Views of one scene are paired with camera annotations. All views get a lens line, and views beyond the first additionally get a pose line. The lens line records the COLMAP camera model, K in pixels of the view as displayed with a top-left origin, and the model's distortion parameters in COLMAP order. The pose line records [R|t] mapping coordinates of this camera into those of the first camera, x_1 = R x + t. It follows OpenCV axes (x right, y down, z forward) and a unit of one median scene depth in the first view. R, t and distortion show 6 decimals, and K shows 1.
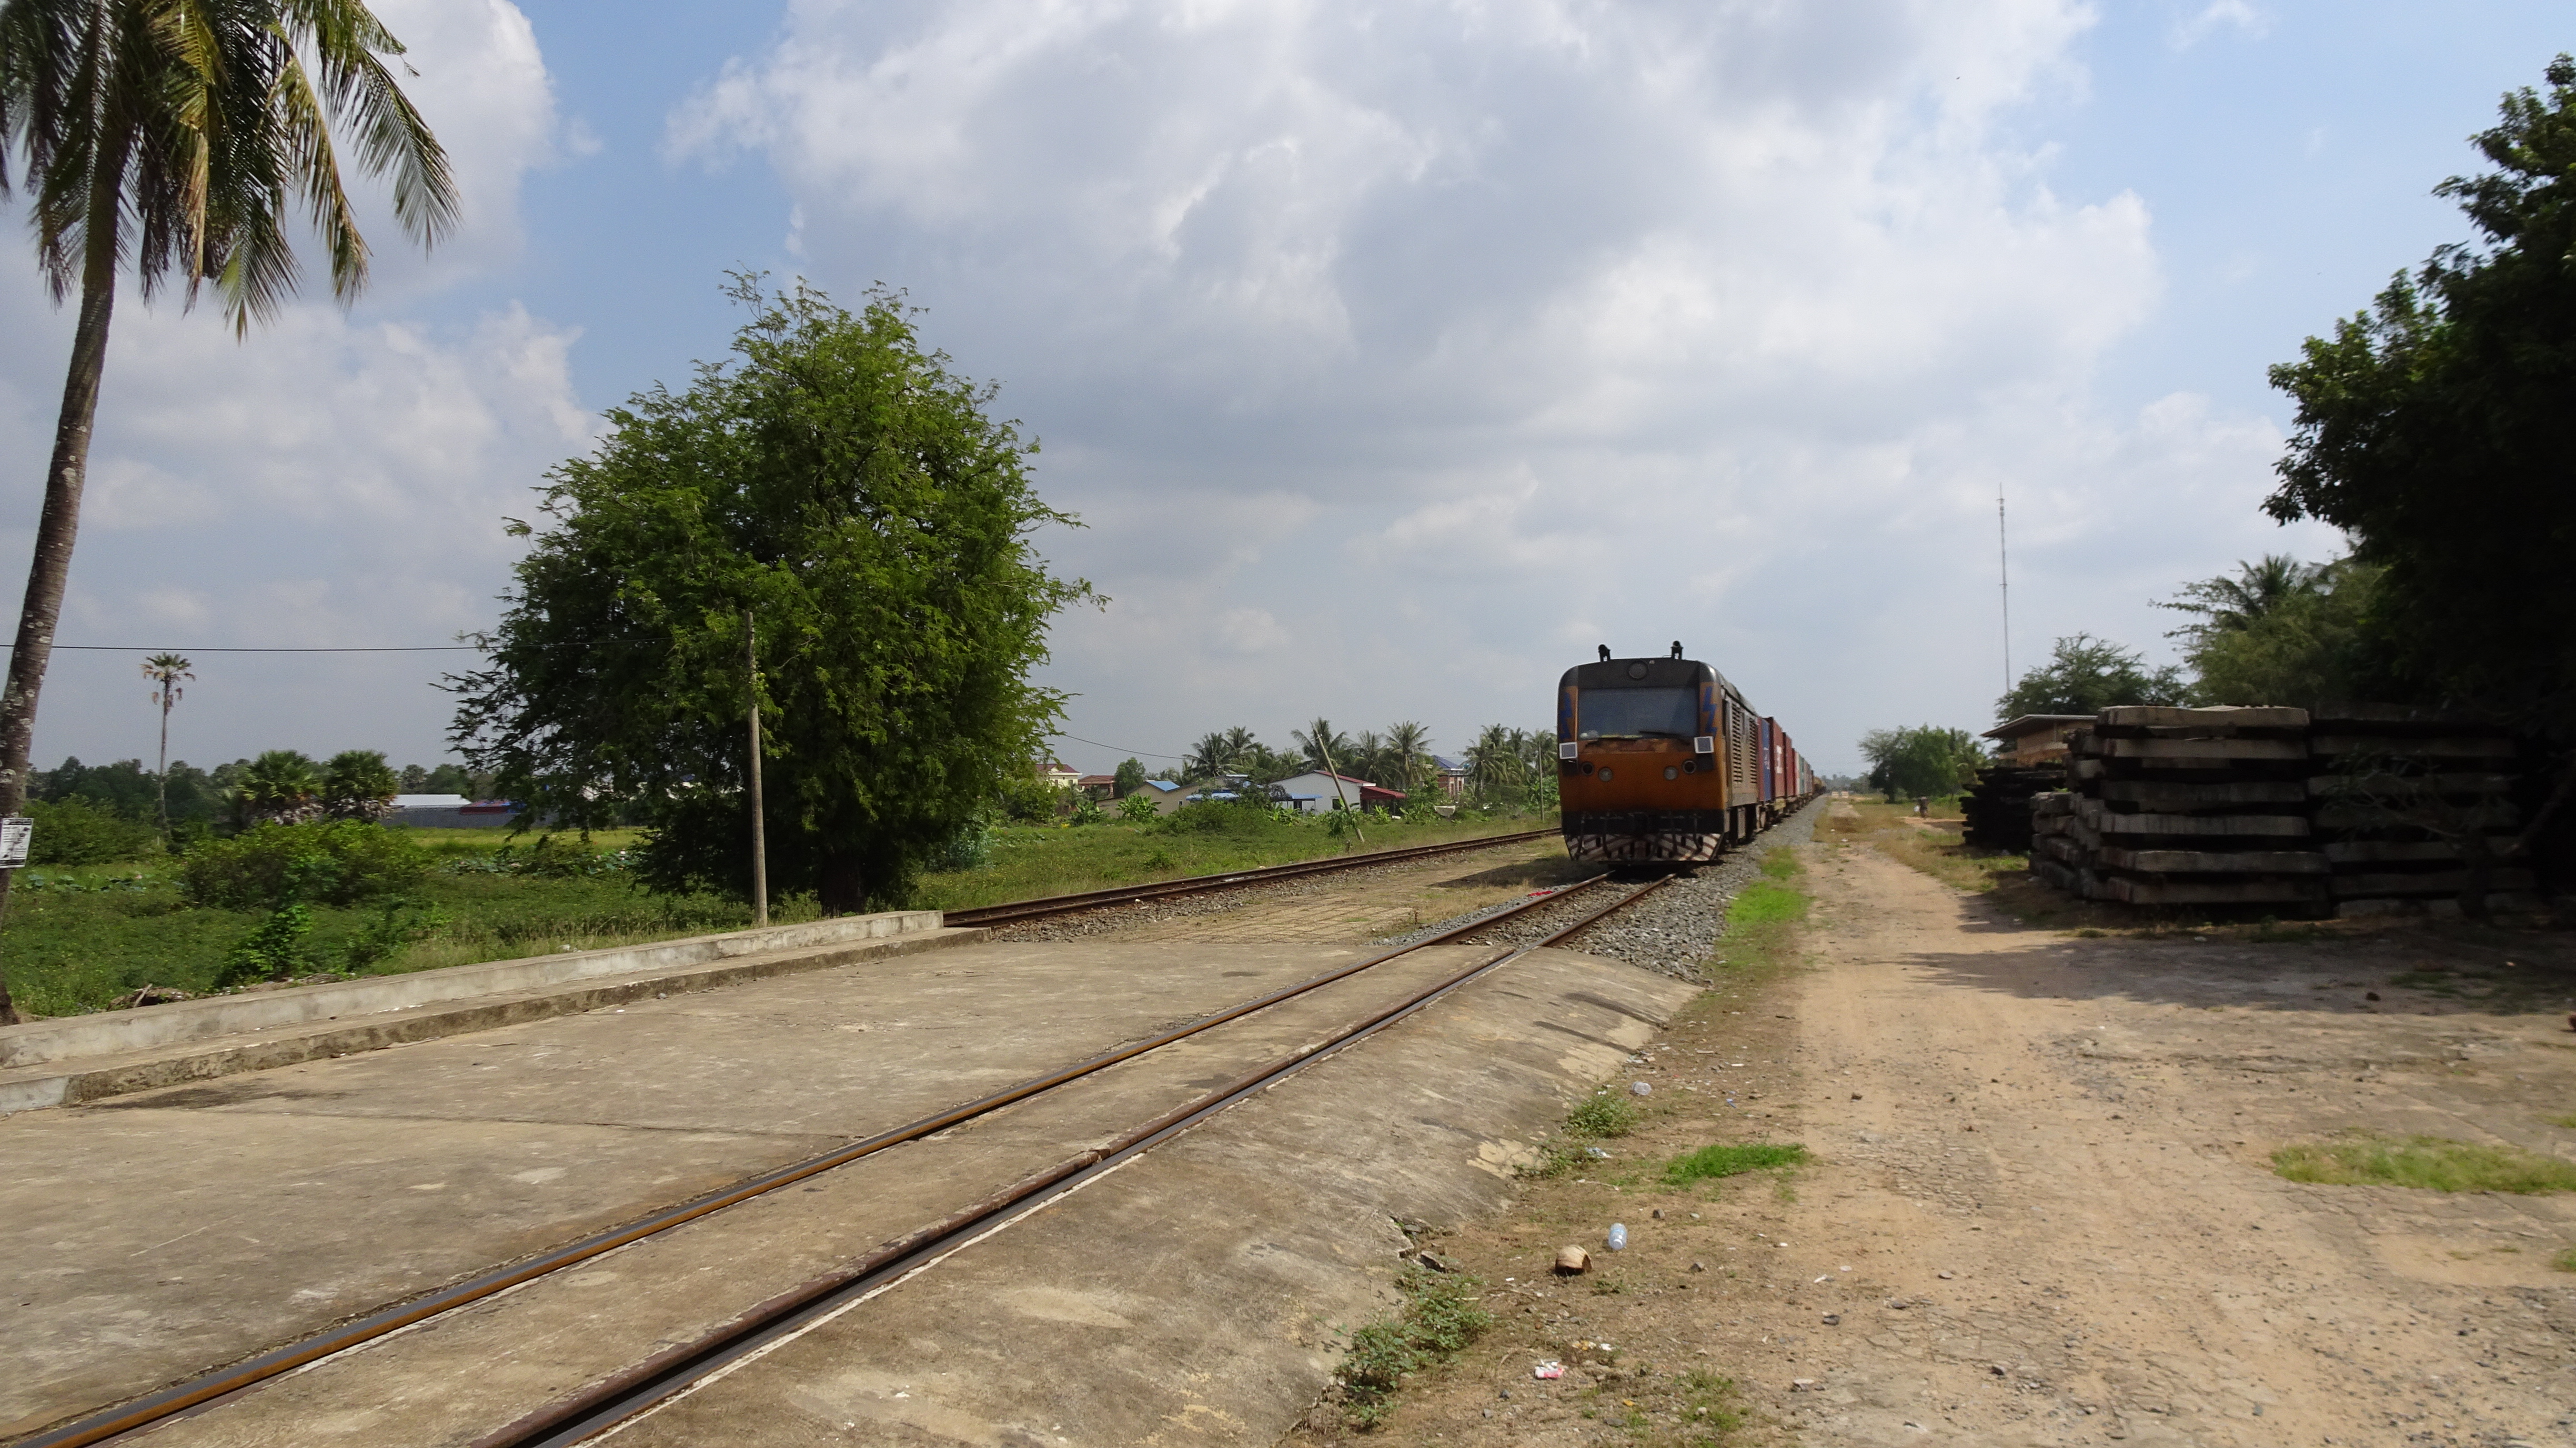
lens RADIAL K [[1846.1, 0, 1286.3], [0, 1846.1, 725.4], [0, 0, 1]] dist [0.003759, -0.001293]
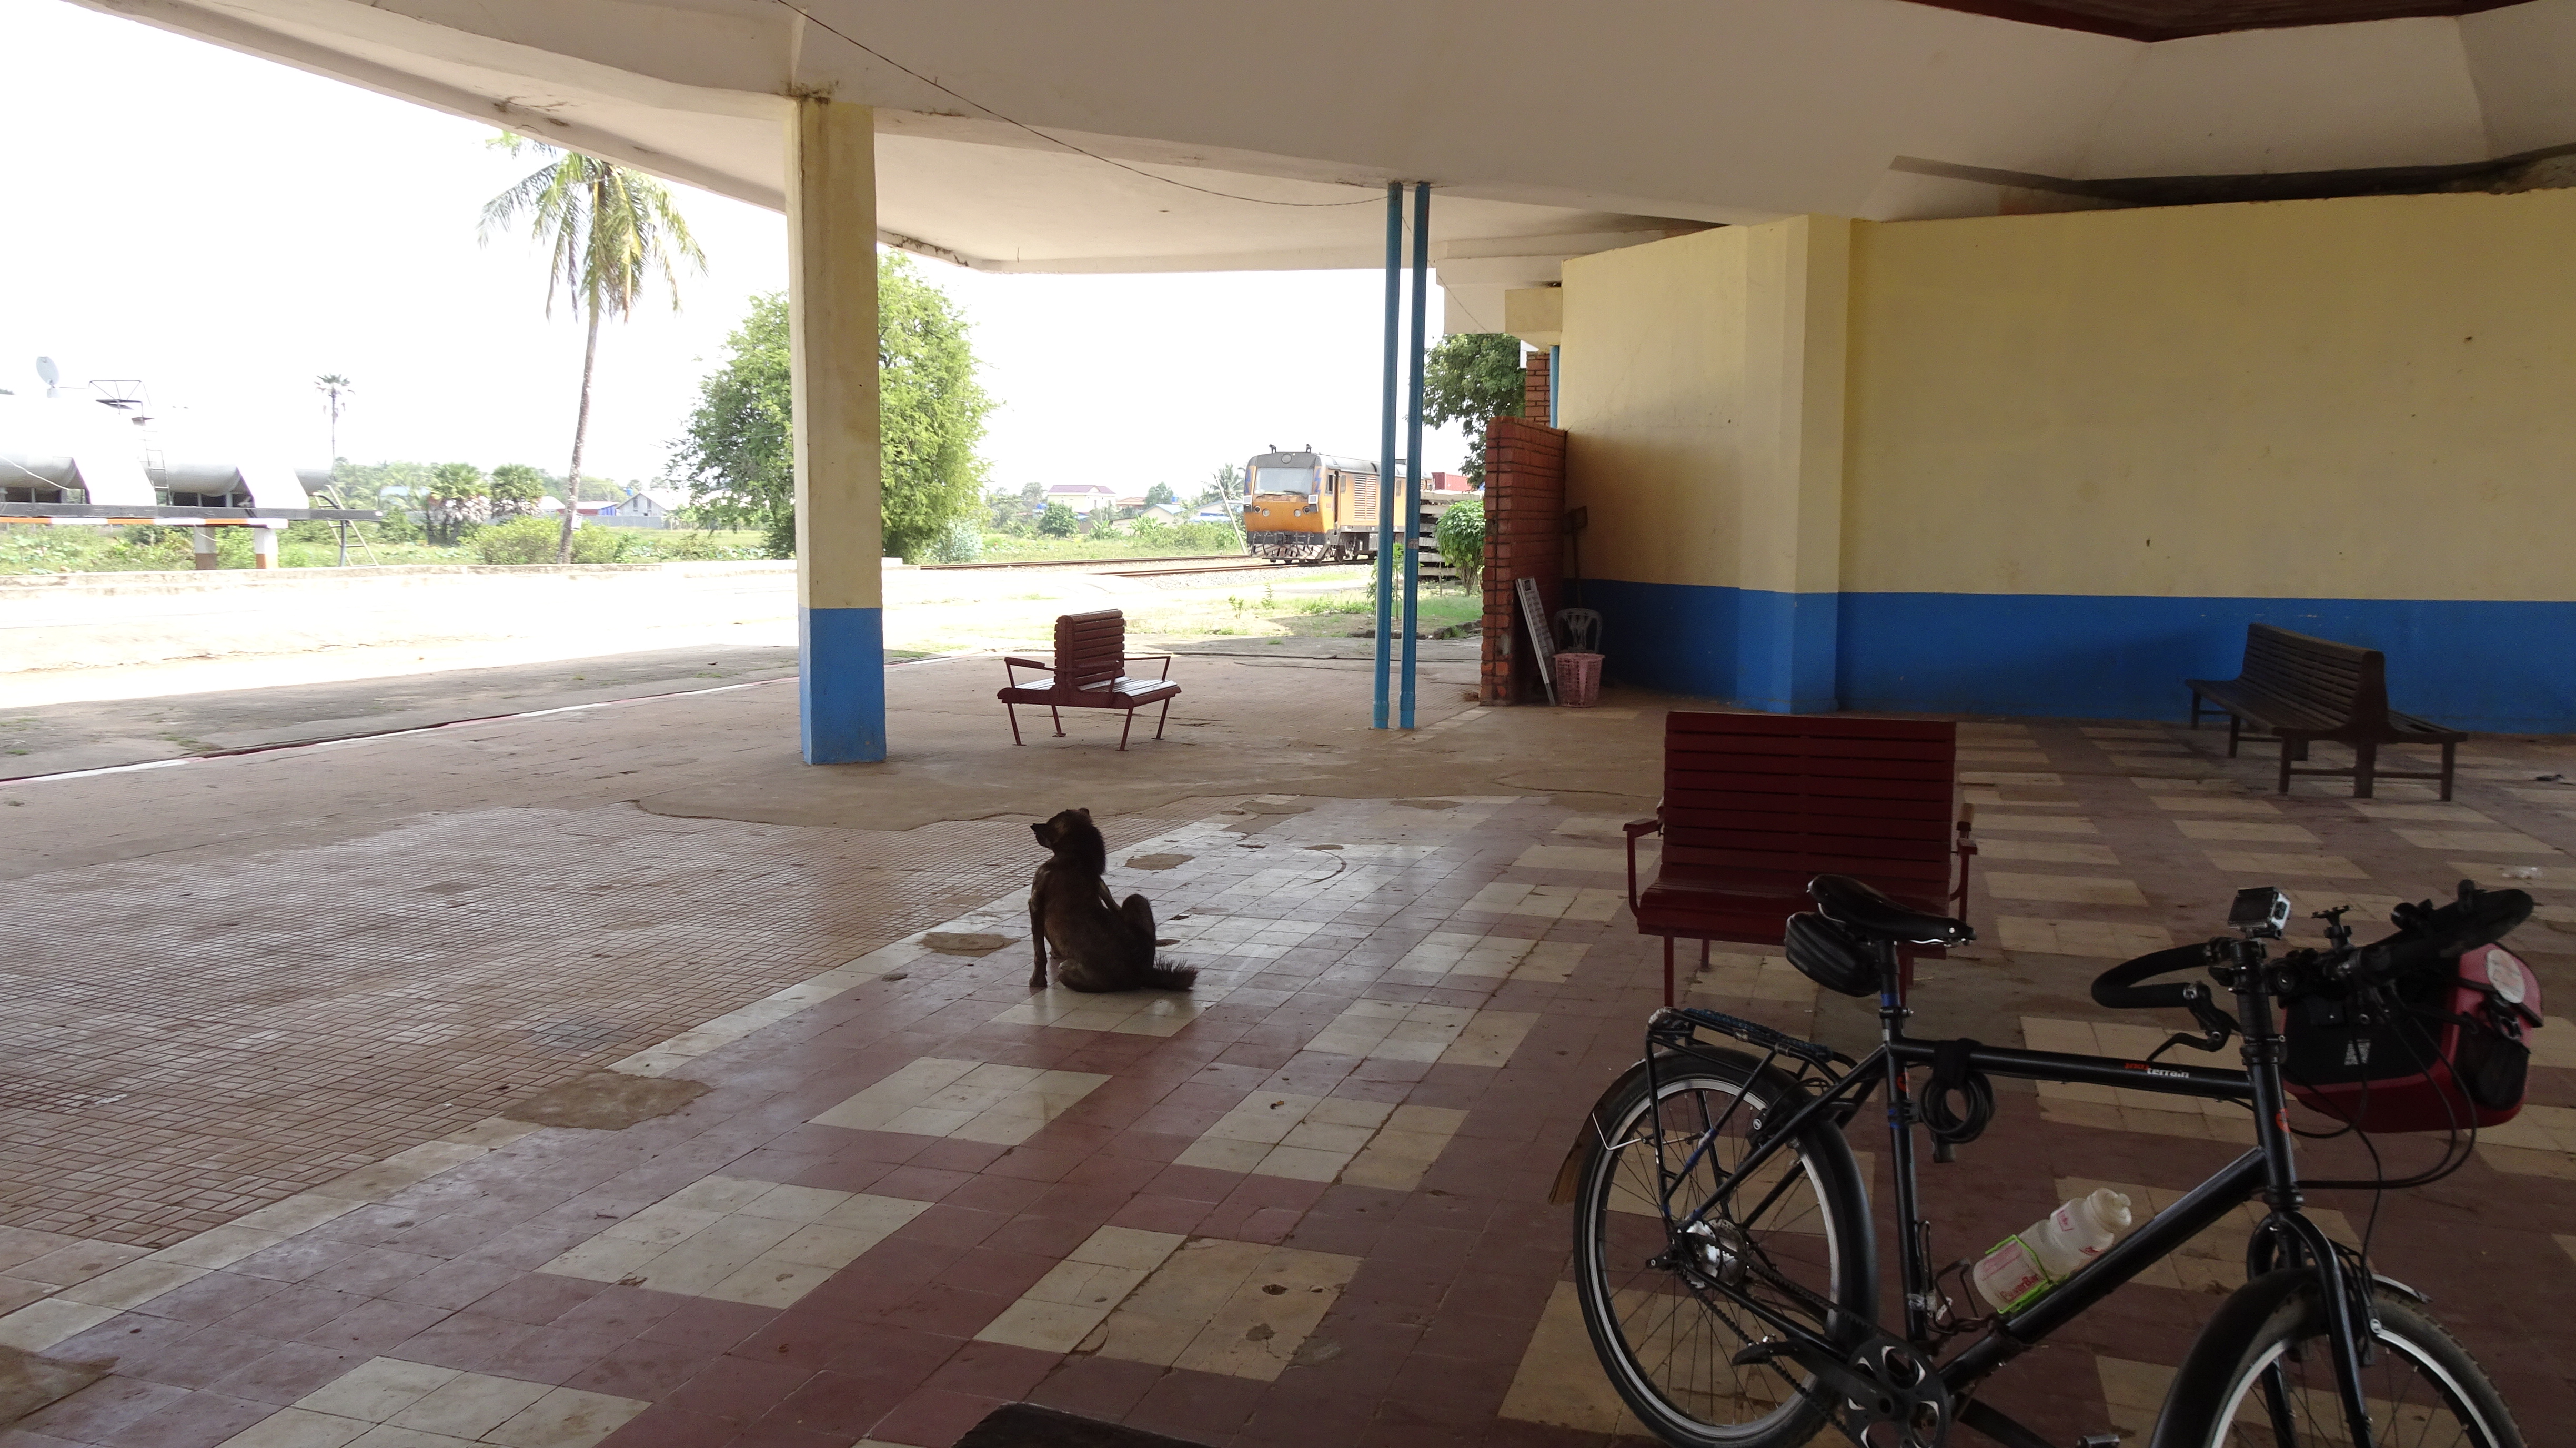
lens RADIAL K [[1846.1, 0, 1290.1], [0, 1846.1, 723.9], [0, 0, 1]] dist [0.003759, -0.001293]
pose [[0.999072, 0.033195, -0.027448, 0.245011], [-0.028786, 0.988594, 0.147831, -0.039231], [0.032042, -0.146904, 0.988632, -0.888014]]
